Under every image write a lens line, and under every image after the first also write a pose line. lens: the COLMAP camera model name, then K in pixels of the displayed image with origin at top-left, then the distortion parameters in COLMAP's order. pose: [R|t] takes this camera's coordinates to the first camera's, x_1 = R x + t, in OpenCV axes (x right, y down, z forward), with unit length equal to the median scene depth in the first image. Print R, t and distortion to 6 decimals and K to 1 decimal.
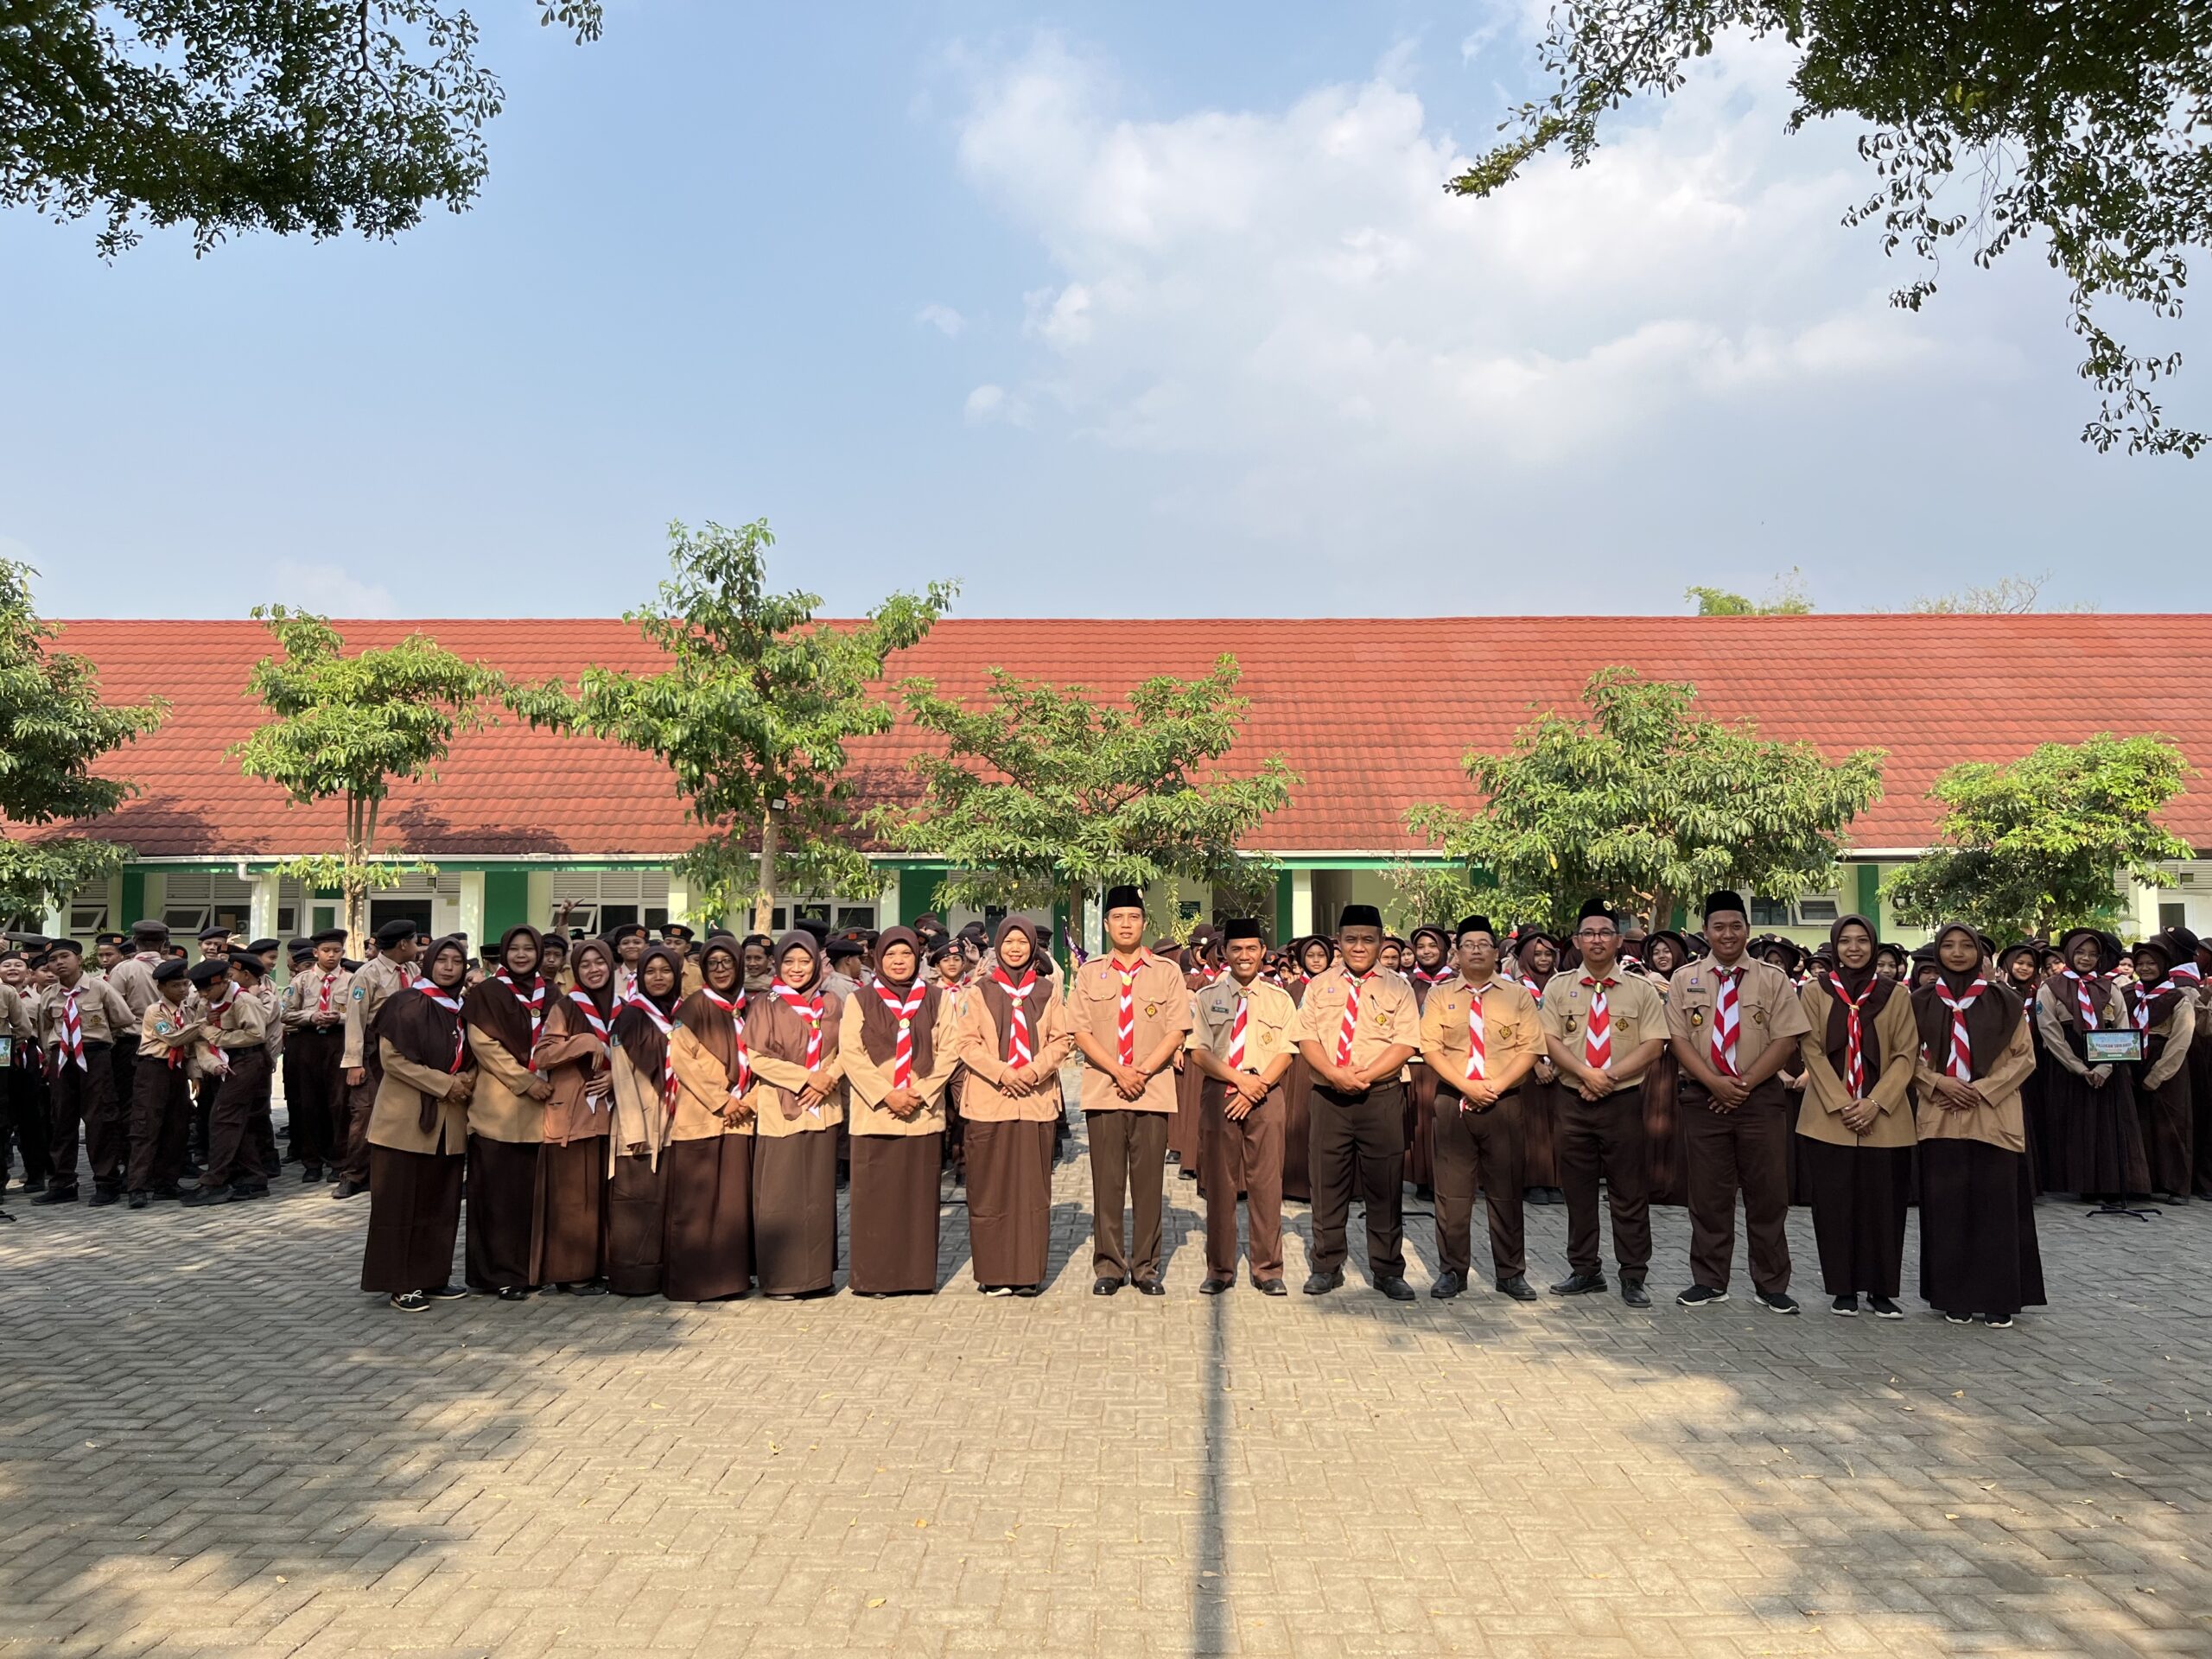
lens RADIAL K [[1633.2, 0, 1106.7], [0, 1633.2, 745.5], [0, 0, 1]] dist [0.010639, 0.000666]
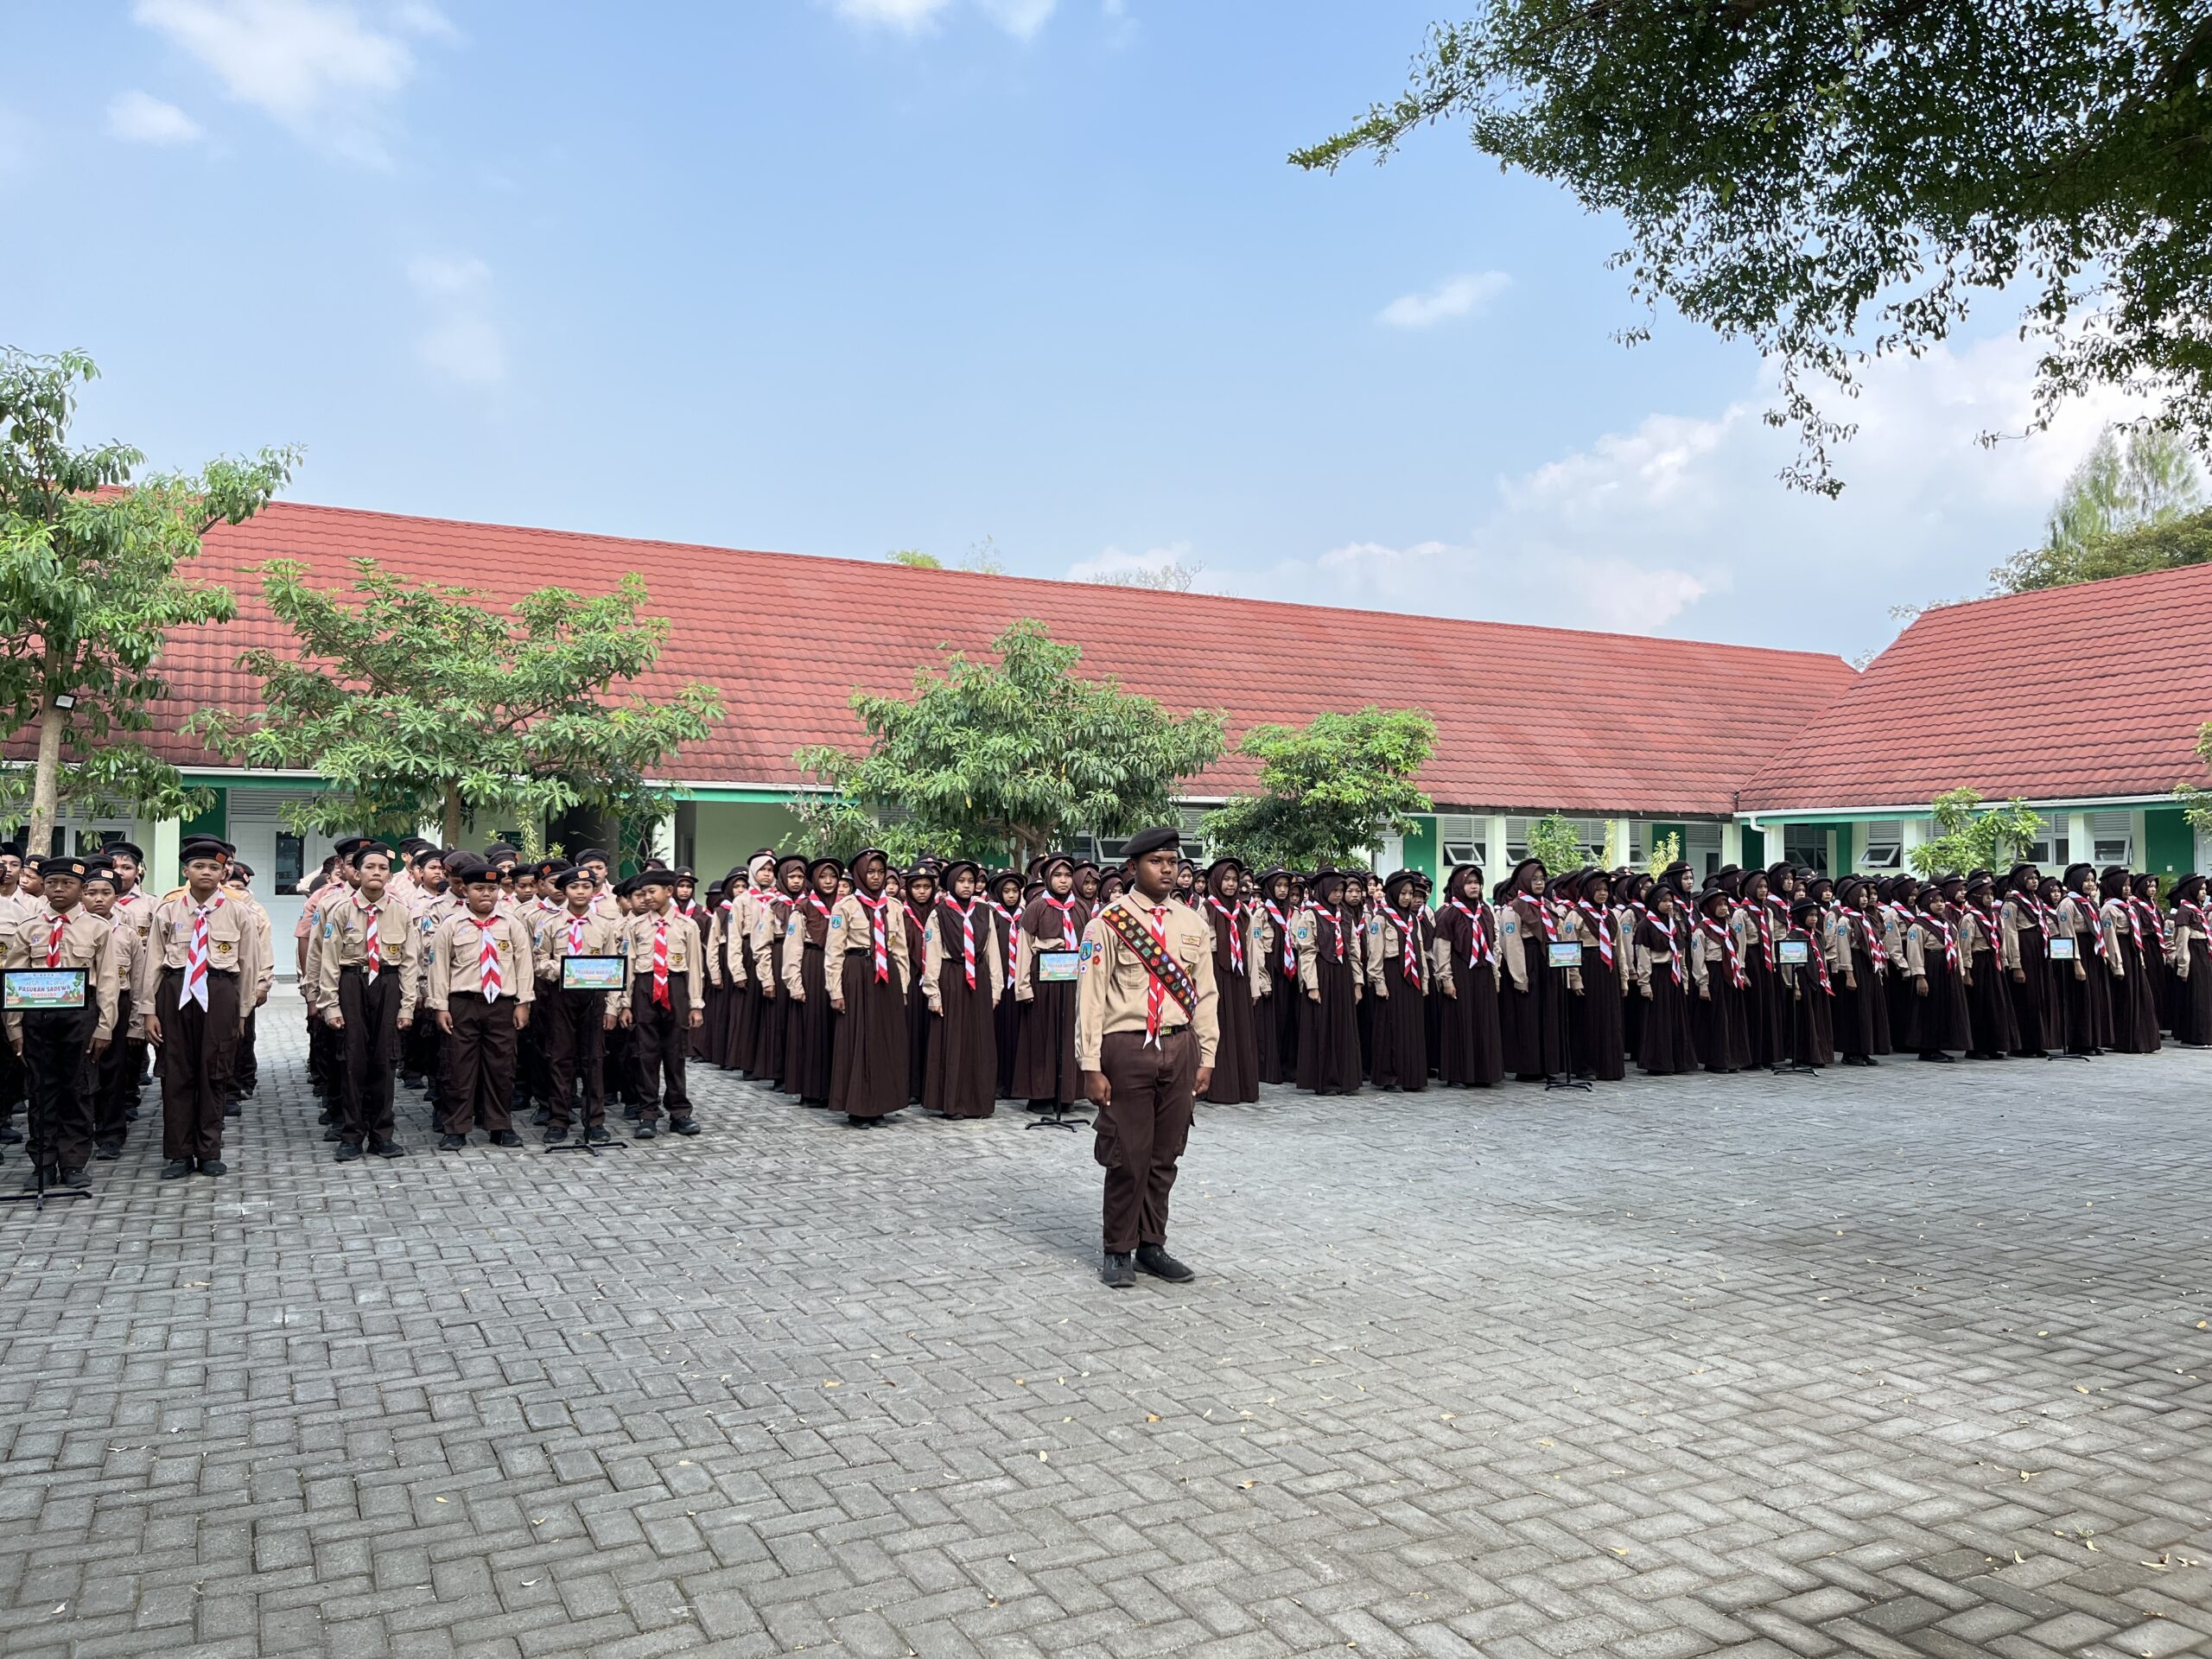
lens RADIAL K [[1668.3, 0, 947.5], [0, 1668.3, 829.5], [0, 0, 1]] dist [-0.003826, -0.000976]
pose [[0.881016, 0.021236, 0.472610, -0.243565], [-0.063070, 0.995347, 0.072849, 0.012768], [-0.468864, -0.093989, 0.878256, 0.058324]]
